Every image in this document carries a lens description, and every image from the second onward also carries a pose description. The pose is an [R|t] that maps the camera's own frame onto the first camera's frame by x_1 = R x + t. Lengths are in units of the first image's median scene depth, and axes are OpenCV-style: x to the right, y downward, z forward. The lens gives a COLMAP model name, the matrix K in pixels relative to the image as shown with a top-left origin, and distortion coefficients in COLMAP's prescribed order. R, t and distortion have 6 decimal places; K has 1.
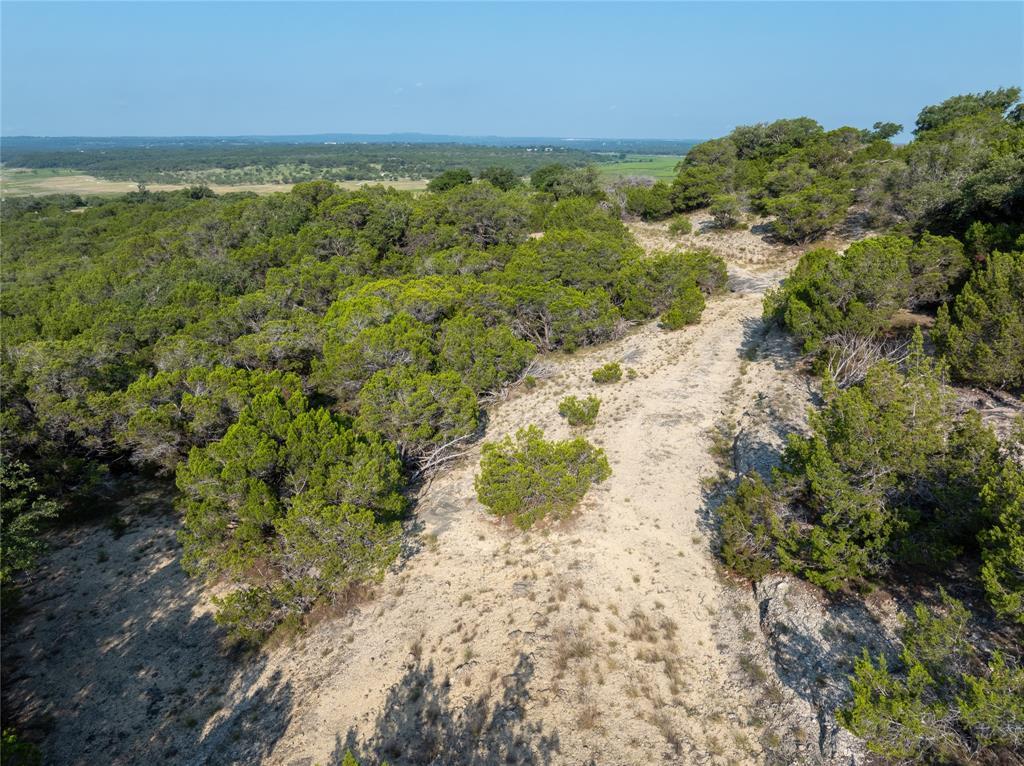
lens RADIAL K [[727.8, 0, 513.5], [0, 727.8, 382.8], [0, 0, 1]] dist [-0.062614, 0.039327]
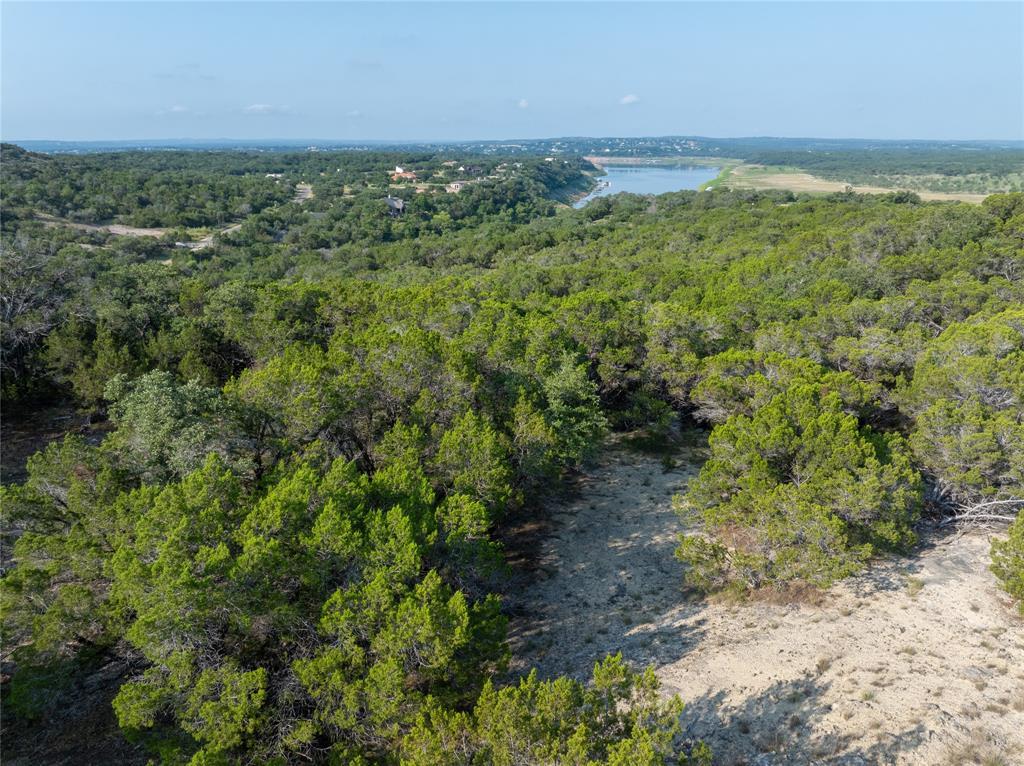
lens RADIAL K [[727.8, 0, 513.1], [0, 727.8, 385.8], [0, 0, 1]] dist [-0.062614, 0.039327]
pose [[0.616457, 0.253606, -0.745429, 0.177741], [-0.253074, 0.960295, 0.117419, -0.001193], [0.745610, 0.116265, 0.656162, 0.002225]]
